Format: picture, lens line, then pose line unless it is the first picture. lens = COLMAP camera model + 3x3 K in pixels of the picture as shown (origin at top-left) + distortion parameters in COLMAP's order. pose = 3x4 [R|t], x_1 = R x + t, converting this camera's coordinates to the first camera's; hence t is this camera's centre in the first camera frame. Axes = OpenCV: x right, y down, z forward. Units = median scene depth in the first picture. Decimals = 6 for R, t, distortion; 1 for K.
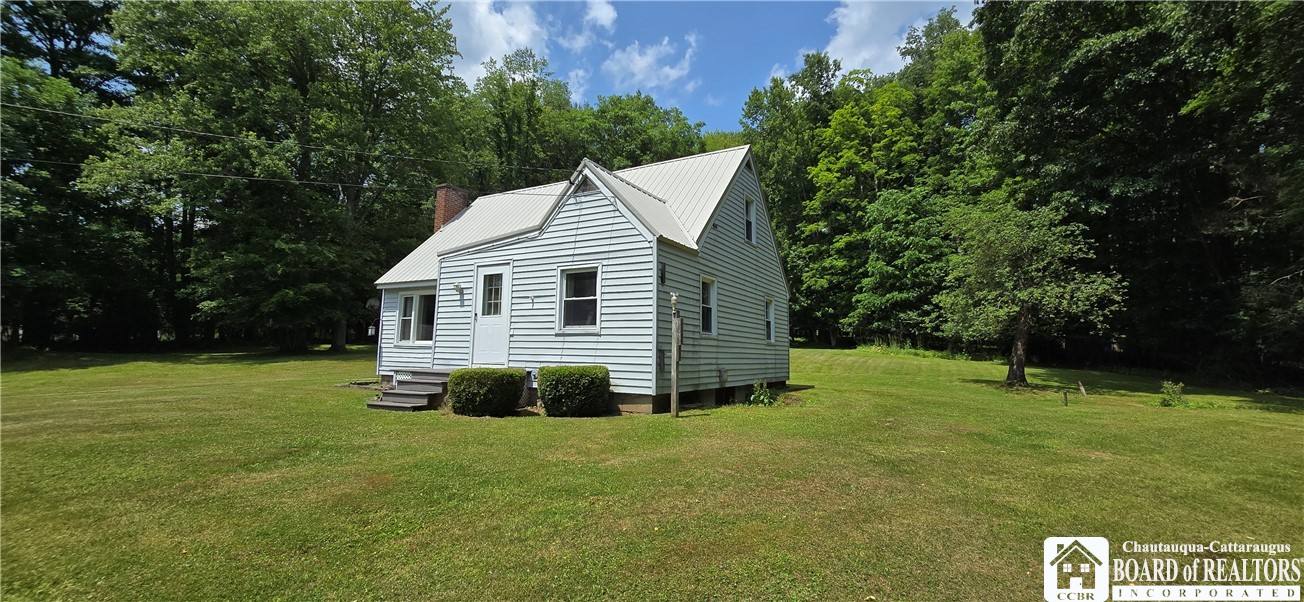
lens RADIAL K [[535.9, 0, 649.7], [0, 535.9, 293.2], [0, 0, 1]] dist [-0.000210, 0.001579]
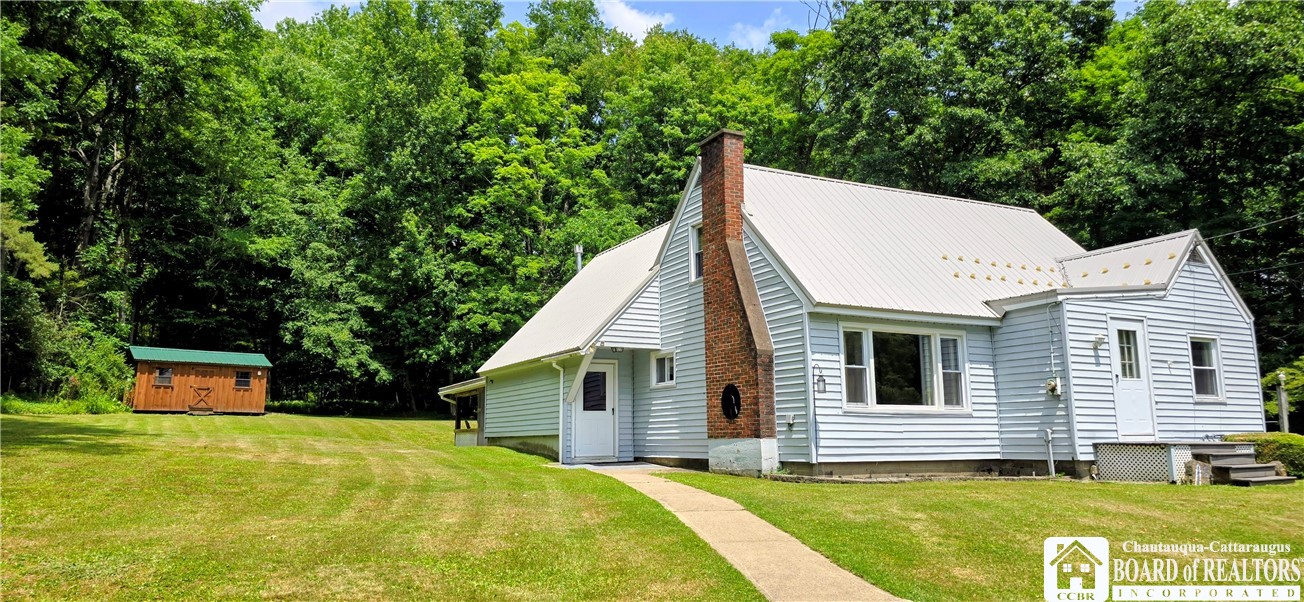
lens RADIAL K [[870.6, 0, 661.2], [0, 870.6, 298.6], [0, 0, 1]] dist [0.049135, -0.033276]
pose [[0.530717, 0.115137, 0.839692, -1.895479], [-0.082844, 0.993033, -0.083802, 0.095273], [-0.843490, -0.025088, 0.536558, 0.881920]]
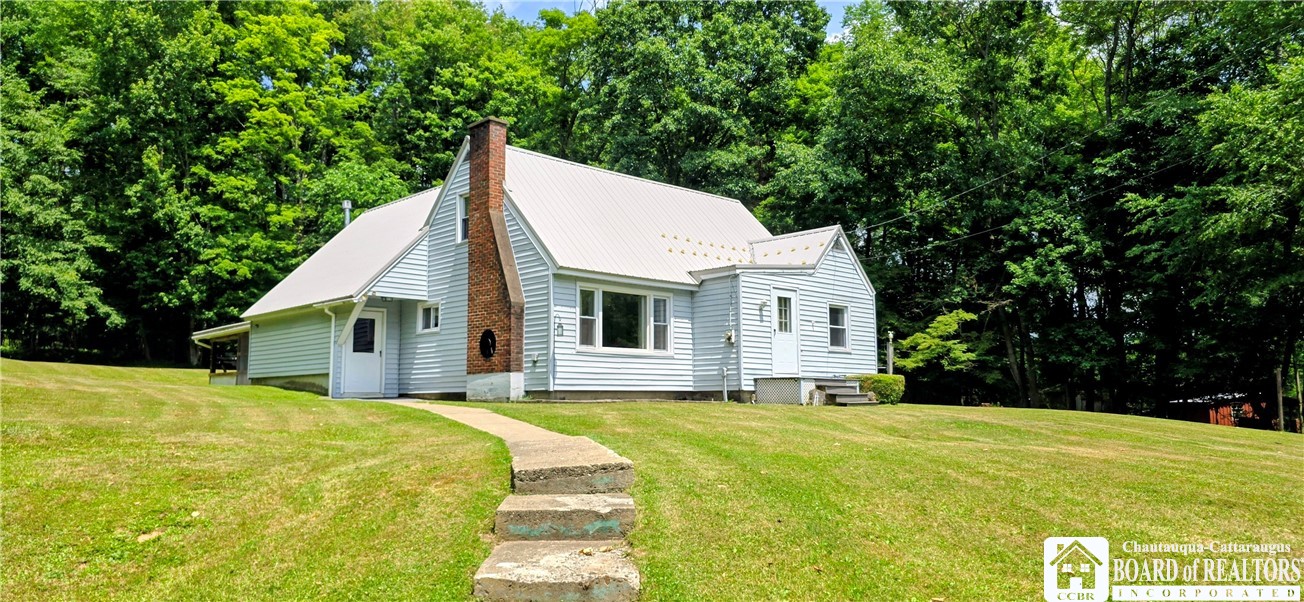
lens RADIAL K [[870.6, 0, 659.4], [0, 870.6, 300.6], [0, 0, 1]] dist [0.049135, -0.033276]
pose [[0.282191, 0.091179, 0.955016, -2.206070], [-0.106881, 0.992264, -0.063154, 0.122386], [-0.953386, -0.084252, 0.289753, 0.715403]]
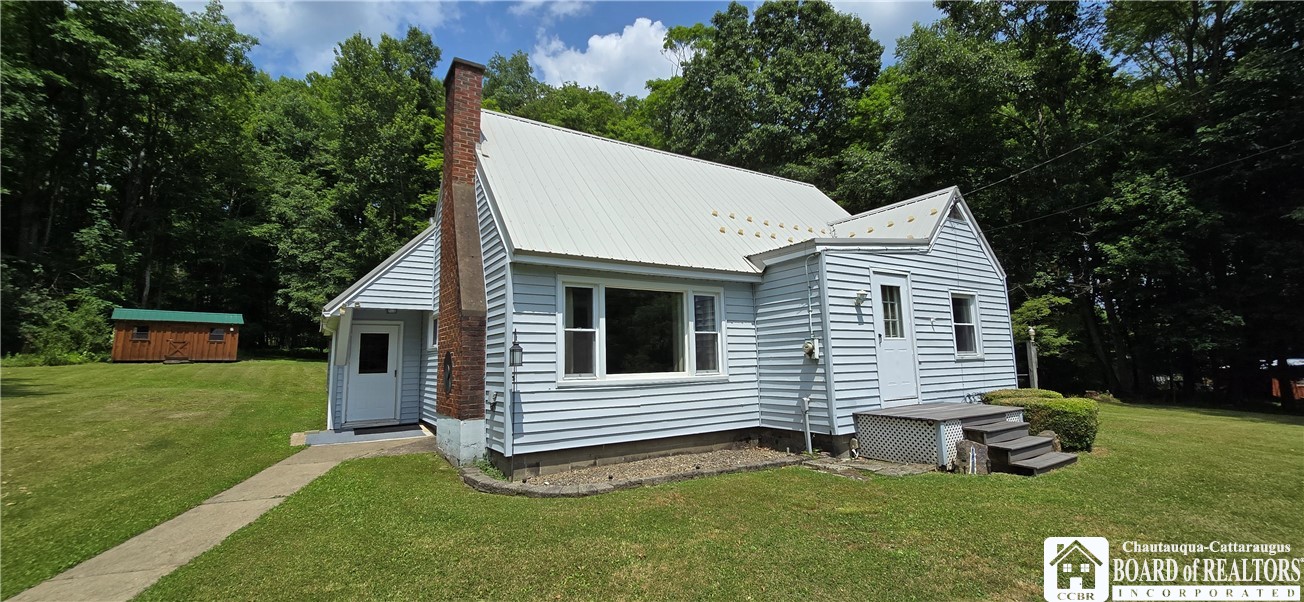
lens RADIAL K [[535.9, 0, 660.2], [0, 535.9, 284.6], [0, 0, 1]] dist [-0.000210, 0.001579]
pose [[0.459353, 0.100402, 0.882561, -1.165122], [-0.073617, 0.994476, -0.074818, 0.048463], [-0.885198, -0.030604, 0.464207, 0.942164]]
